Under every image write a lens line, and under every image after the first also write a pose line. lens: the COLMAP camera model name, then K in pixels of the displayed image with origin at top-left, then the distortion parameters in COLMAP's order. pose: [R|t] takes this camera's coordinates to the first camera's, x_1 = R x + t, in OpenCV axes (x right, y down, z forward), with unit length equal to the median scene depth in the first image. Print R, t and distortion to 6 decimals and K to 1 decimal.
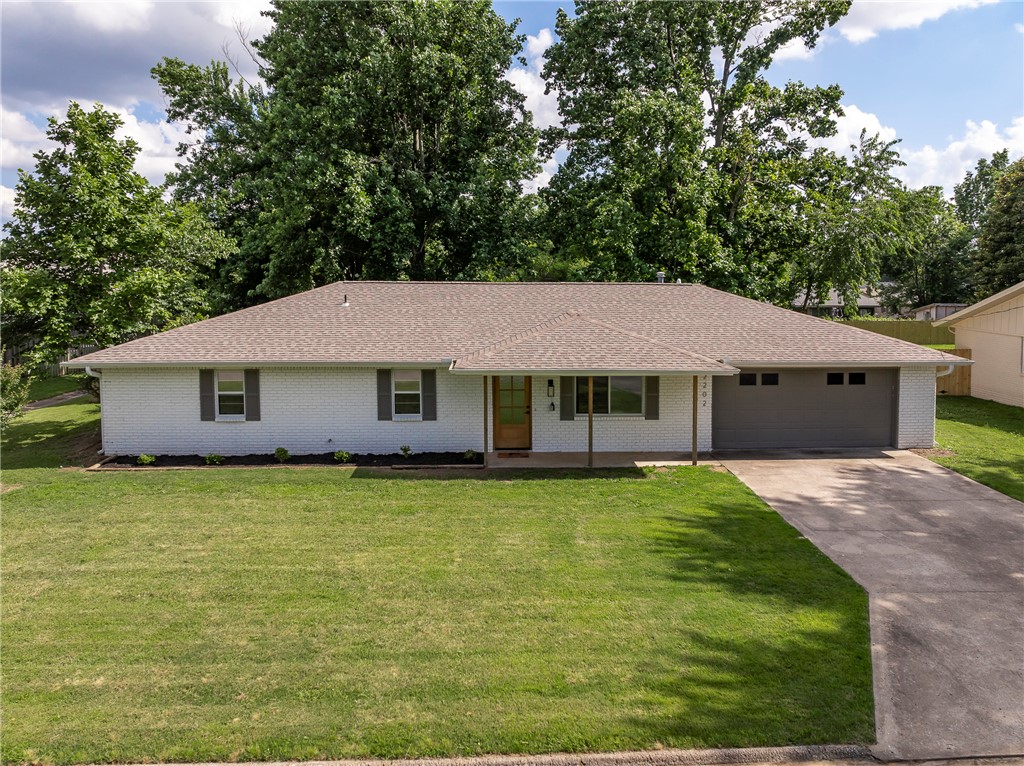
lens RADIAL K [[733.0, 0, 524.1], [0, 733.0, 384.2], [0, 0, 1]] dist [-0.035228, 0.017224]
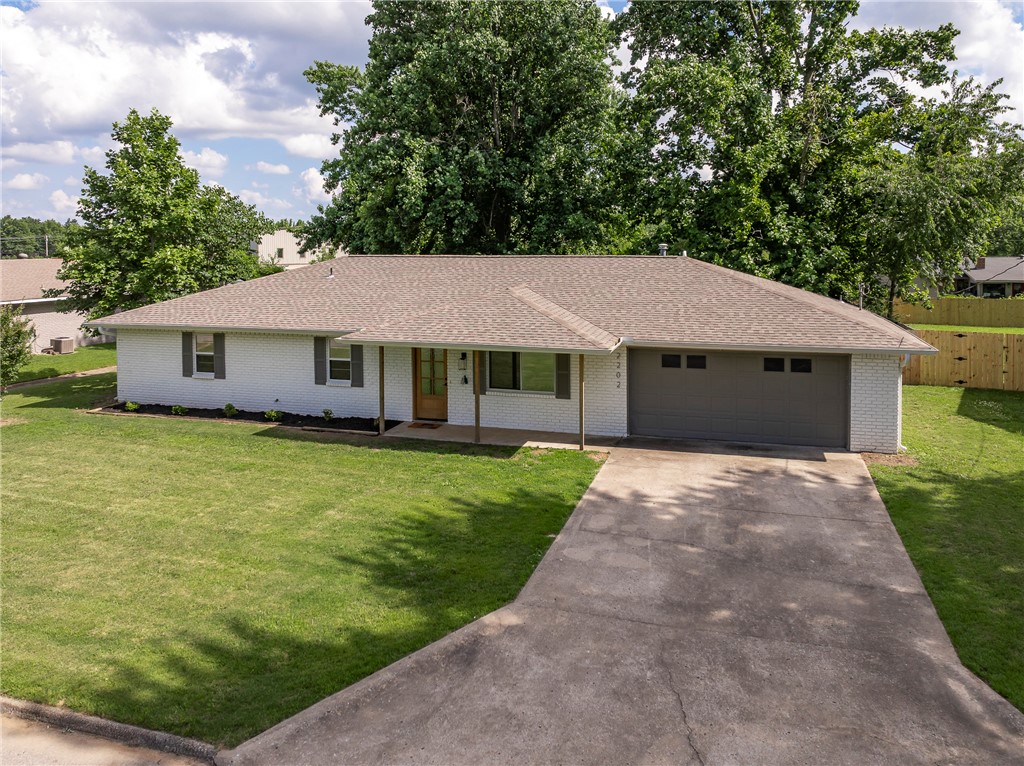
lens RADIAL K [[729.2, 0, 511.3], [0, 729.2, 315.9], [0, 0, 1]] dist [-0.028080, 0.047744]
pose [[0.945326, 0.022667, -0.325337, 0.419677], [-0.039912, 0.998124, -0.046429, -0.012918], [0.323674, 0.056875, 0.944458, 0.074416]]
